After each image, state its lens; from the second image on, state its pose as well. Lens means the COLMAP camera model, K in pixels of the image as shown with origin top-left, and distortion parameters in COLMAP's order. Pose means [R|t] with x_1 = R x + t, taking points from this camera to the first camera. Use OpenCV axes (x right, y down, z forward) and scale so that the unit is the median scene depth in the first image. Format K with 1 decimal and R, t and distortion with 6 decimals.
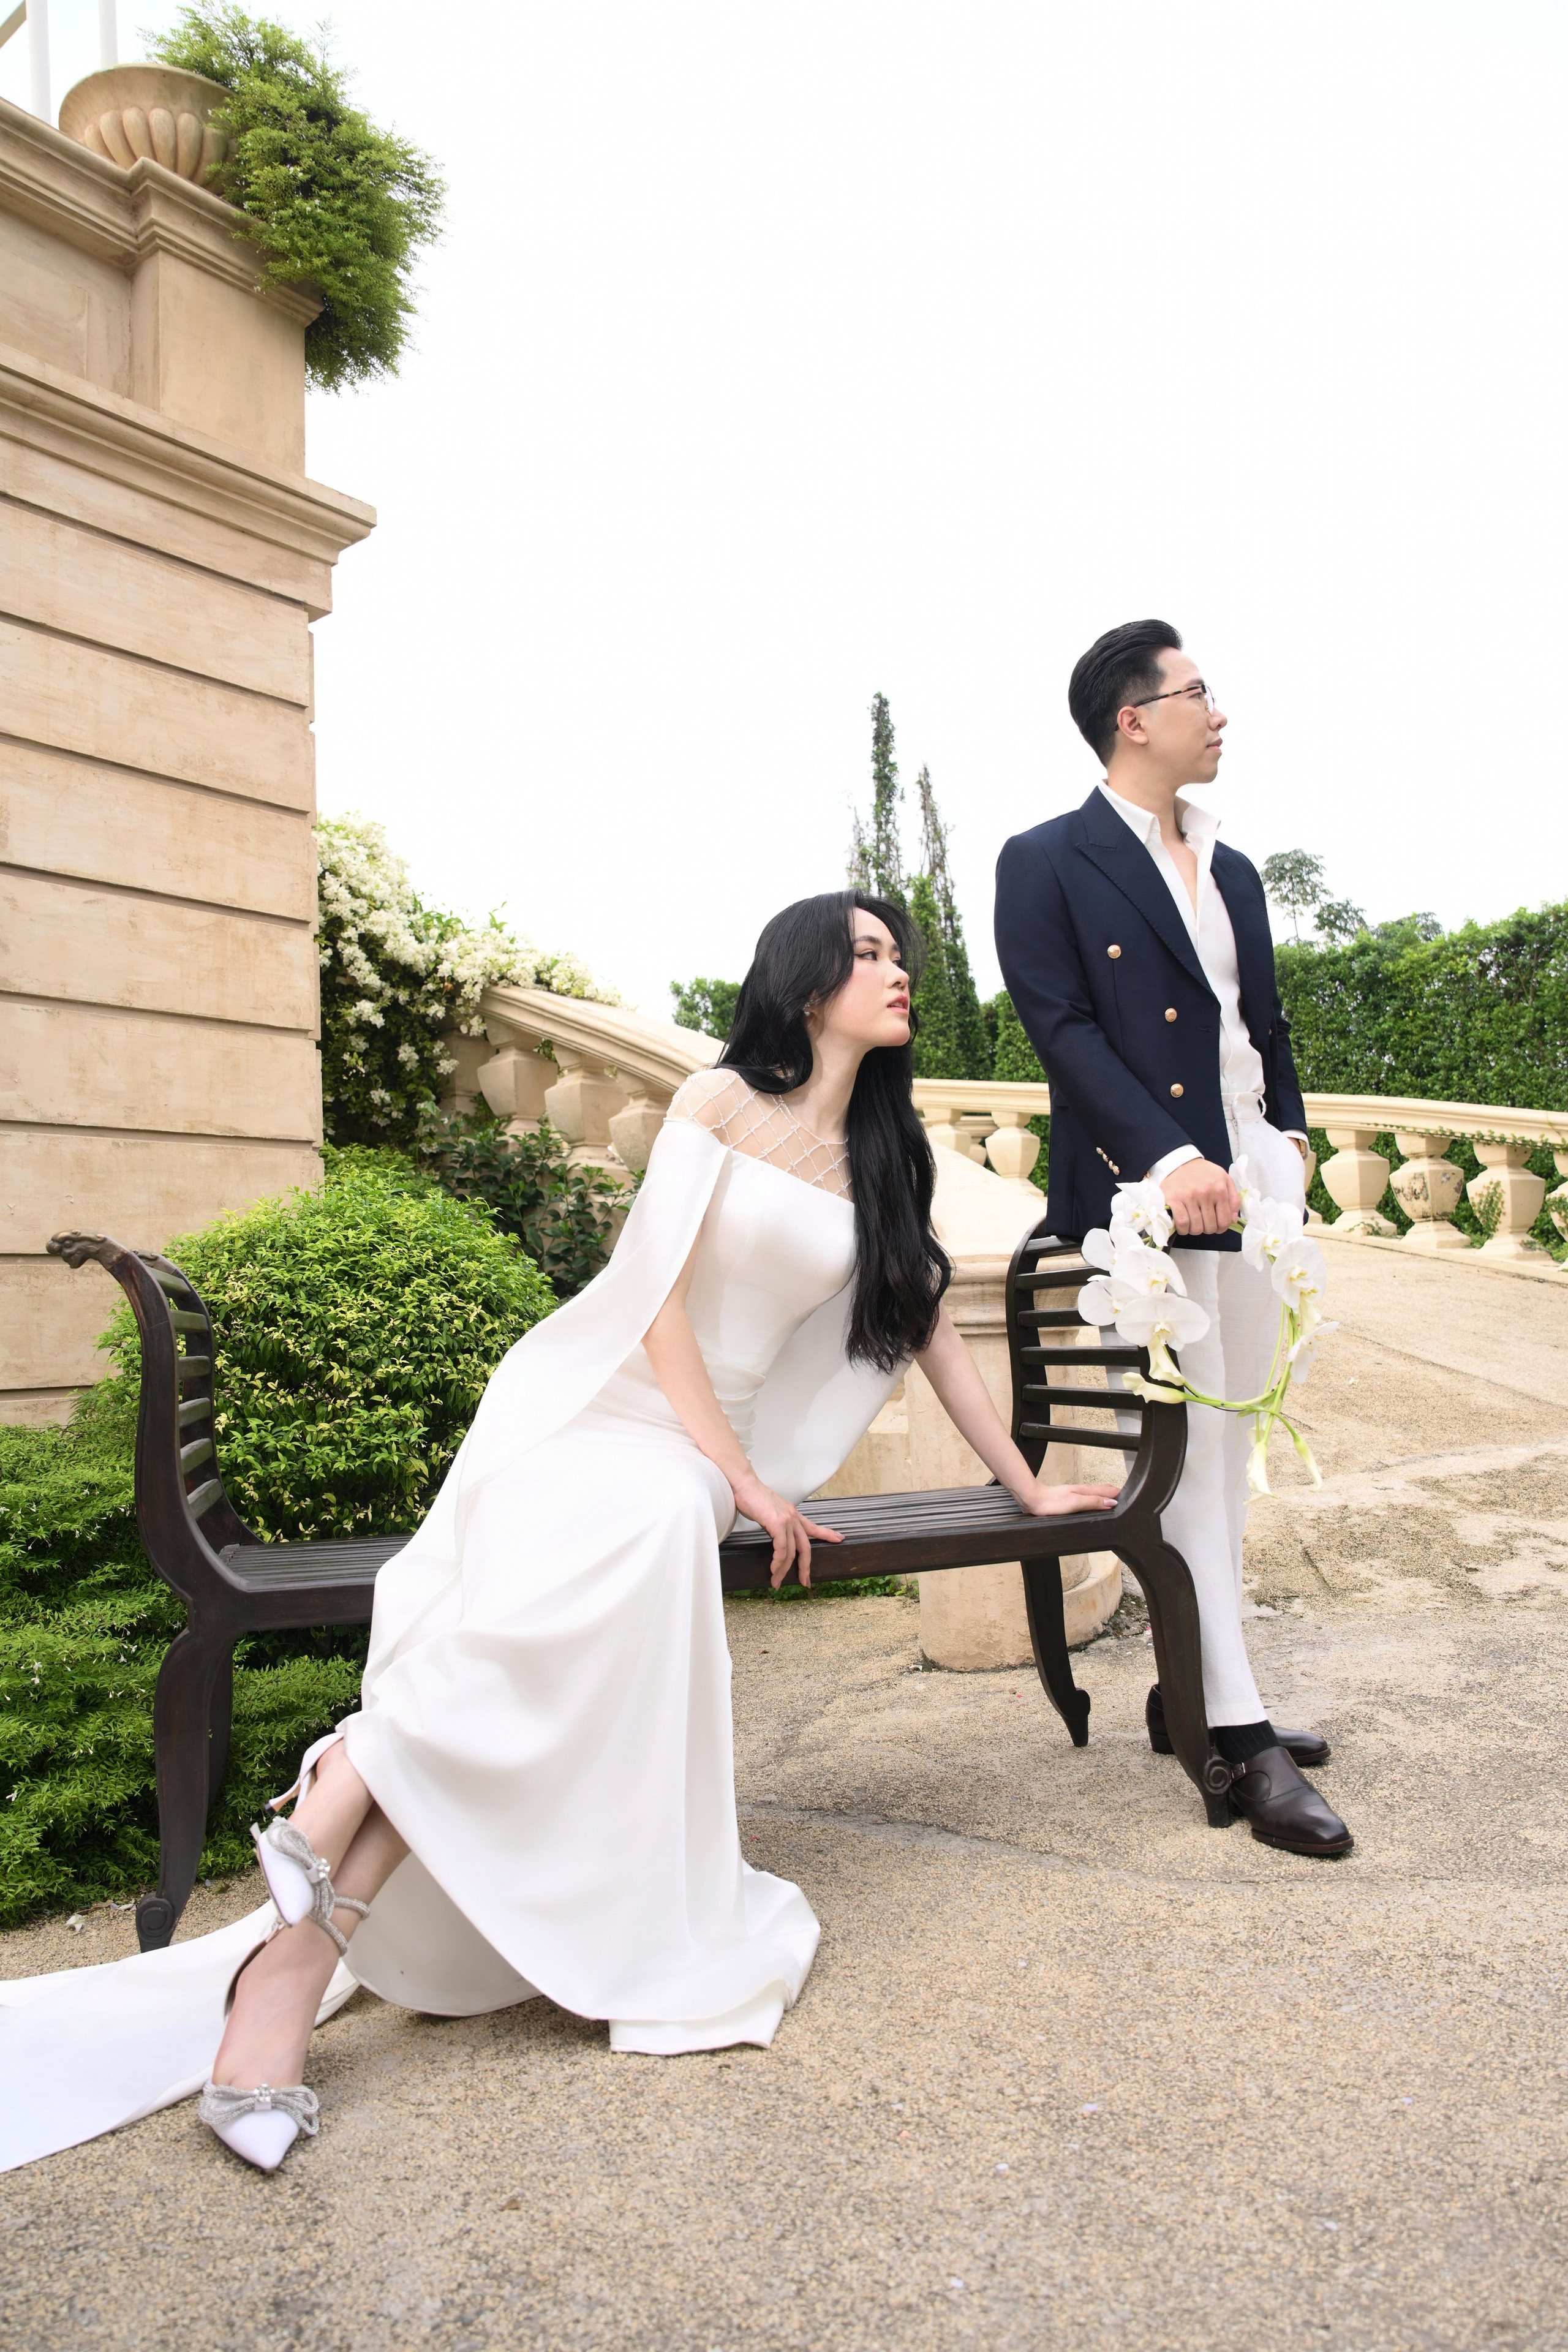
lens RADIAL K [[1610.9, 0, 784.0], [0, 1610.9, 1176.0], [0, 0, 1]] dist [-0.063053, 0.003556]
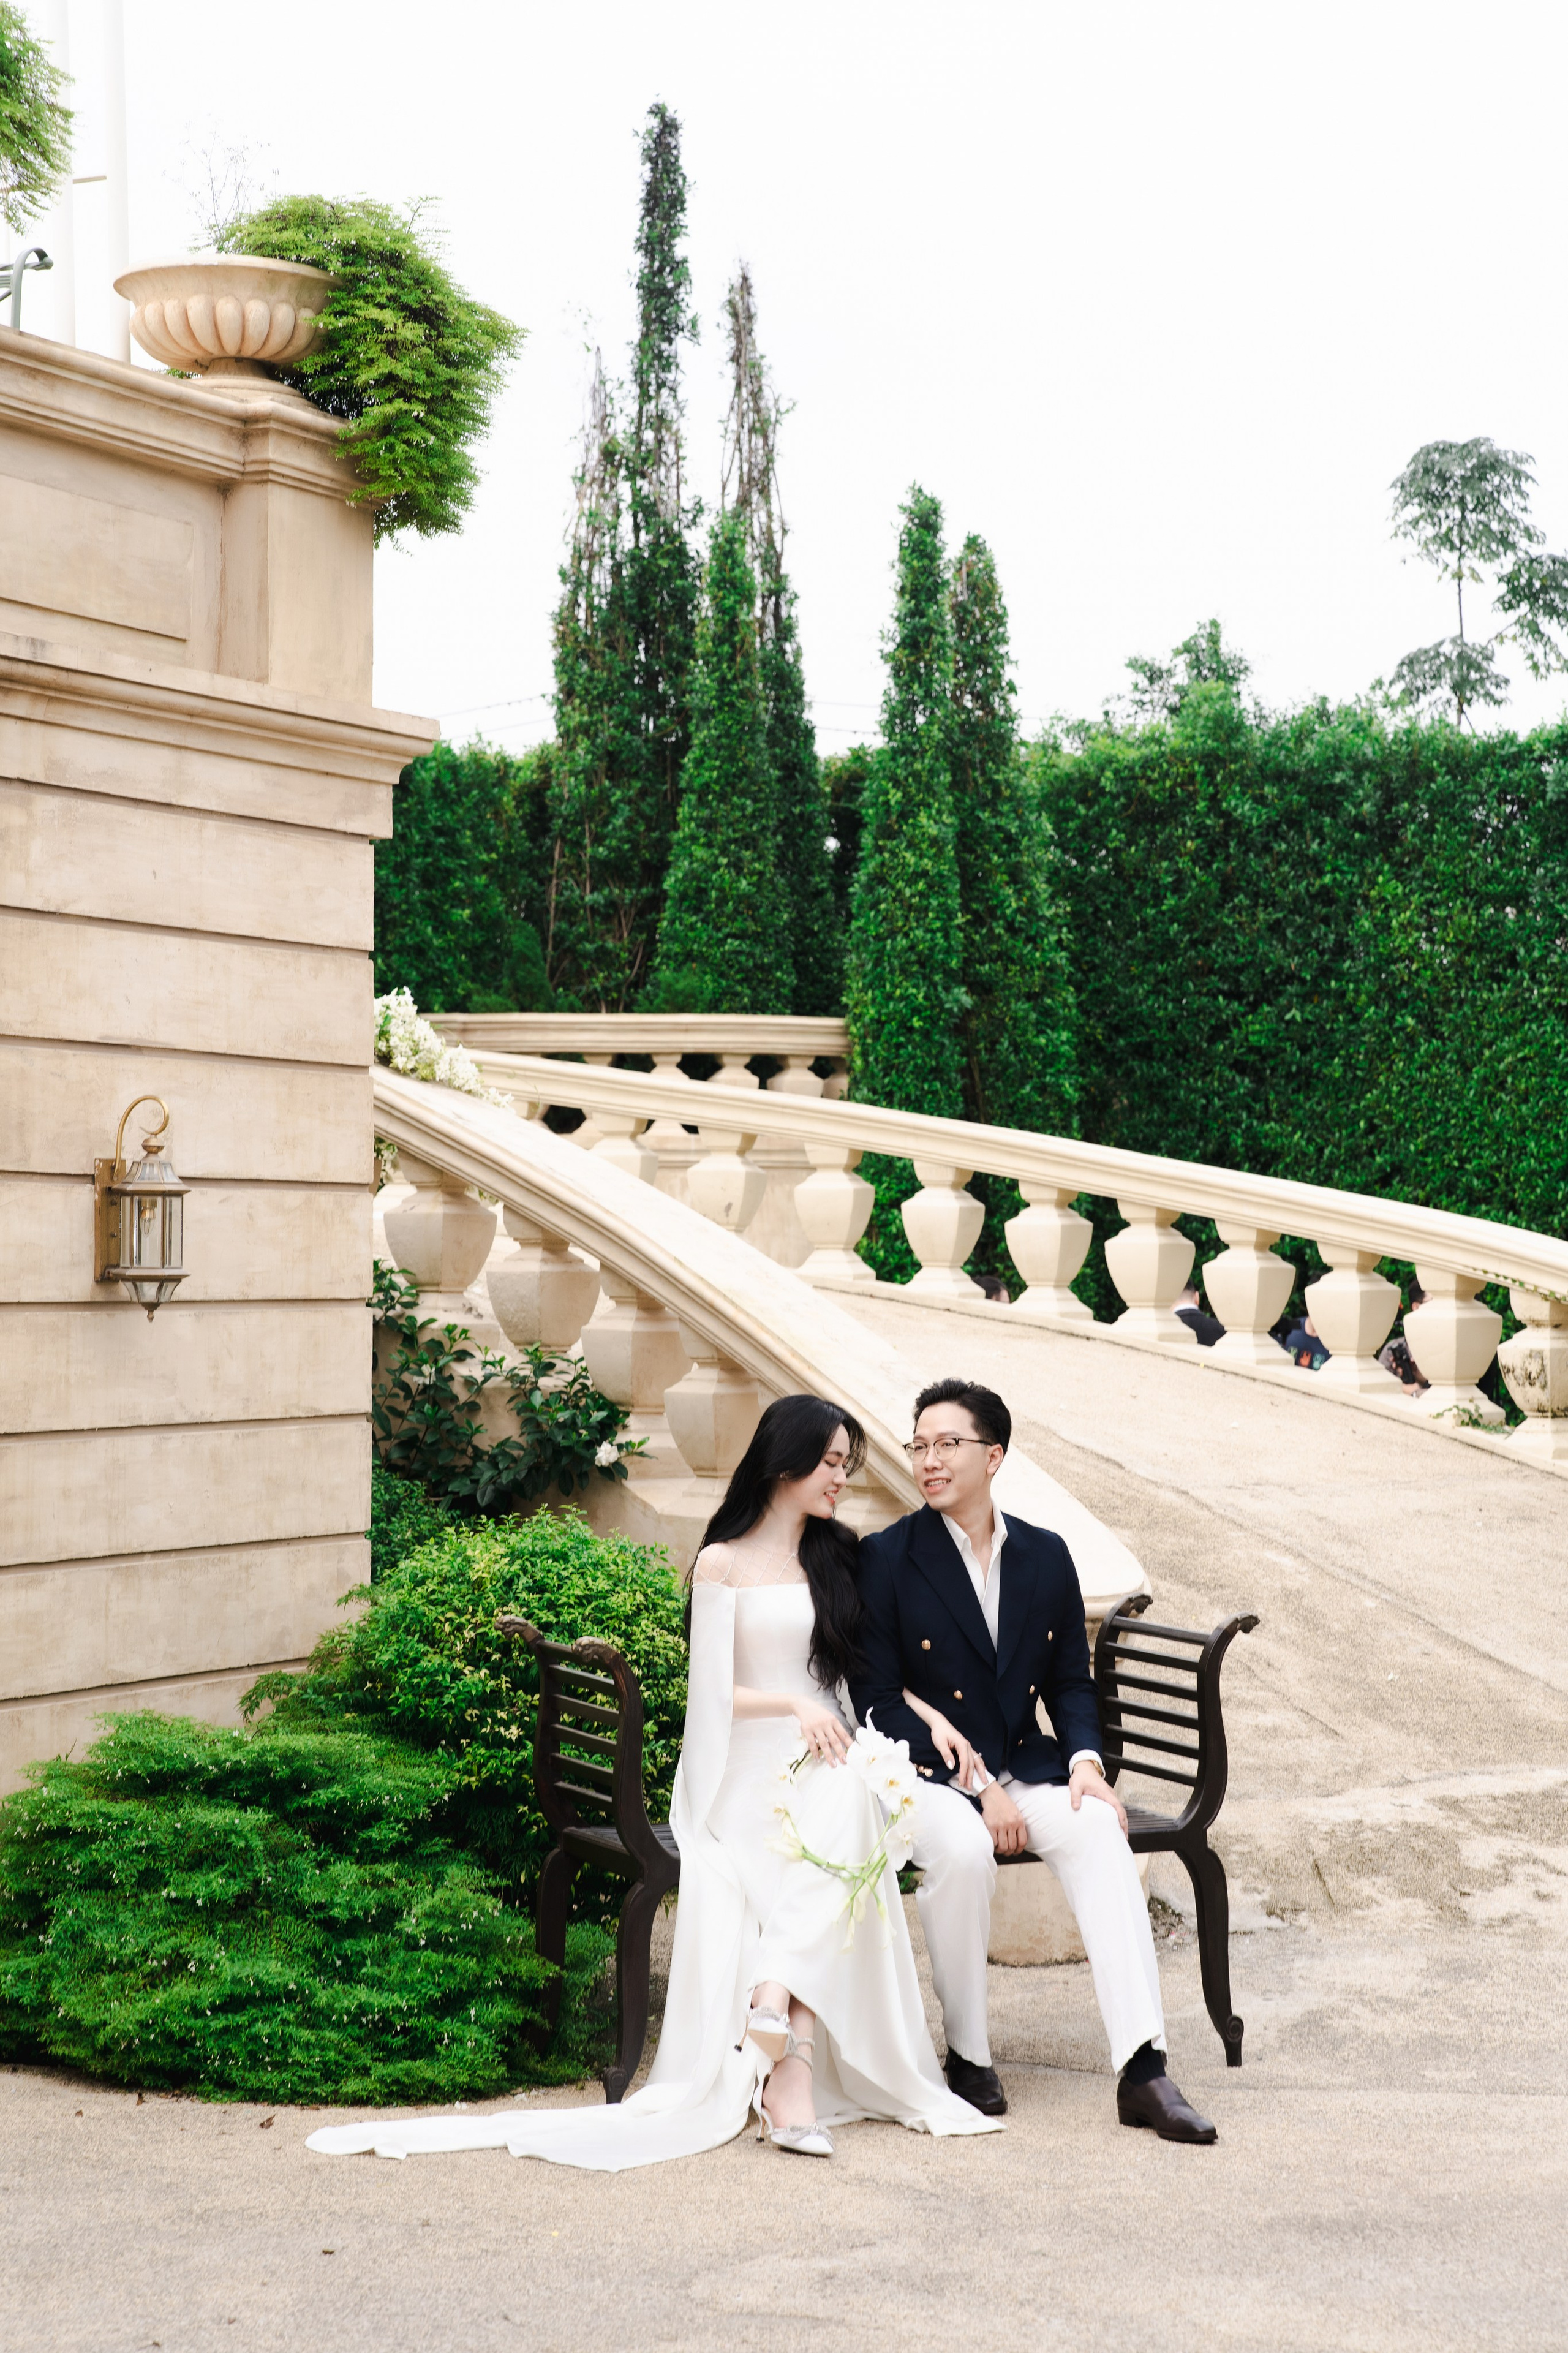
lens RADIAL K [[4263.2, 0, 784.0], [0, 4263.2, 1176.5], [0, 0, 1]] dist [0.334062, 0.104911]
pose [[0.985682, 0.056845, 0.158742, -0.232642], [-0.068562, 0.995235, 0.069332, -0.181448], [-0.154044, -0.079223, 0.984883, -0.801524]]
